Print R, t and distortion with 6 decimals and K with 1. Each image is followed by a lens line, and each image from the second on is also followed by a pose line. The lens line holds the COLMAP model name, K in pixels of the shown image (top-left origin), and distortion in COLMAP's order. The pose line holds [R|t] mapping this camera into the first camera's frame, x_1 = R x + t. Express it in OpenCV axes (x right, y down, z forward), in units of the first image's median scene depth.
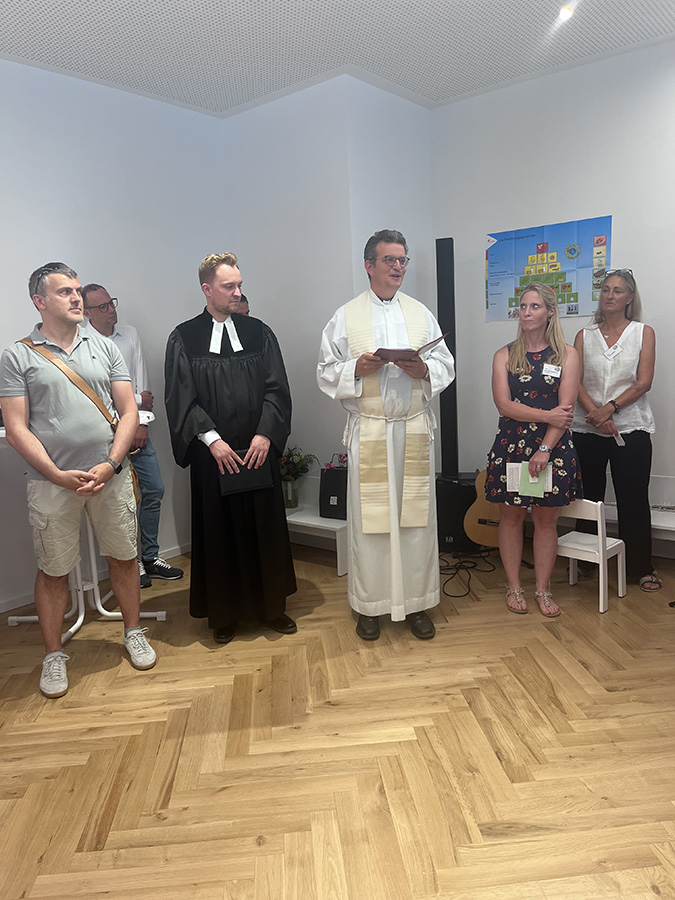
lens RADIAL K [[688.1, 0, 331.1], [0, 688.1, 439.9], [0, 0, 1]] dist [0.075745, -0.116793]
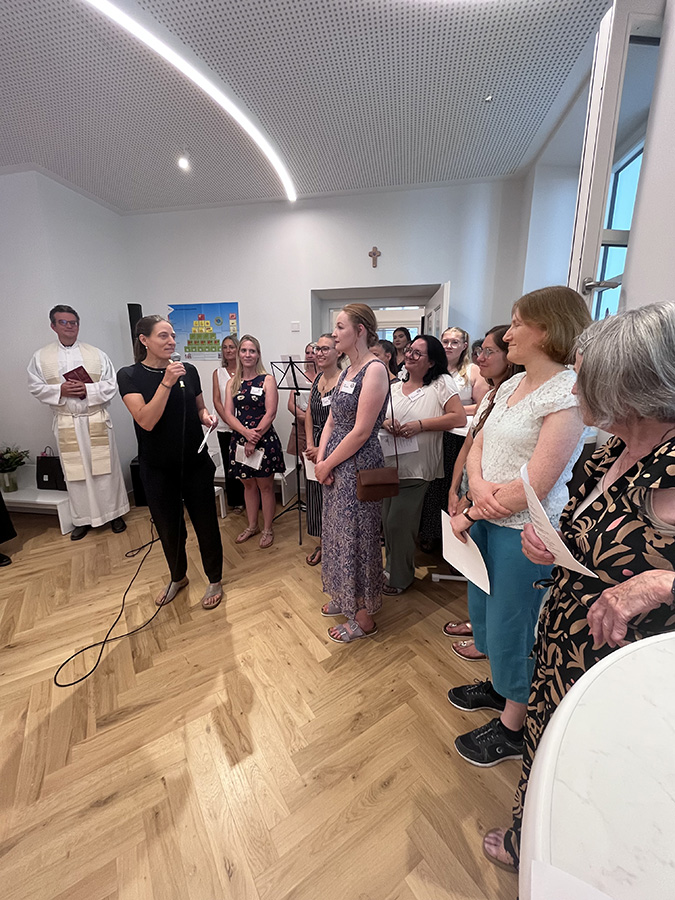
lens RADIAL K [[368.2, 0, 339.0], [0, 368.2, 446.8], [0, 0, 1]] dist [-0.001488, -0.000032]
pose [[0.870274, -0.067894, 0.487866, 0.267222], [0.036698, 0.996639, 0.073234, -0.036556], [-0.491199, -0.045830, 0.869841, 0.106325]]
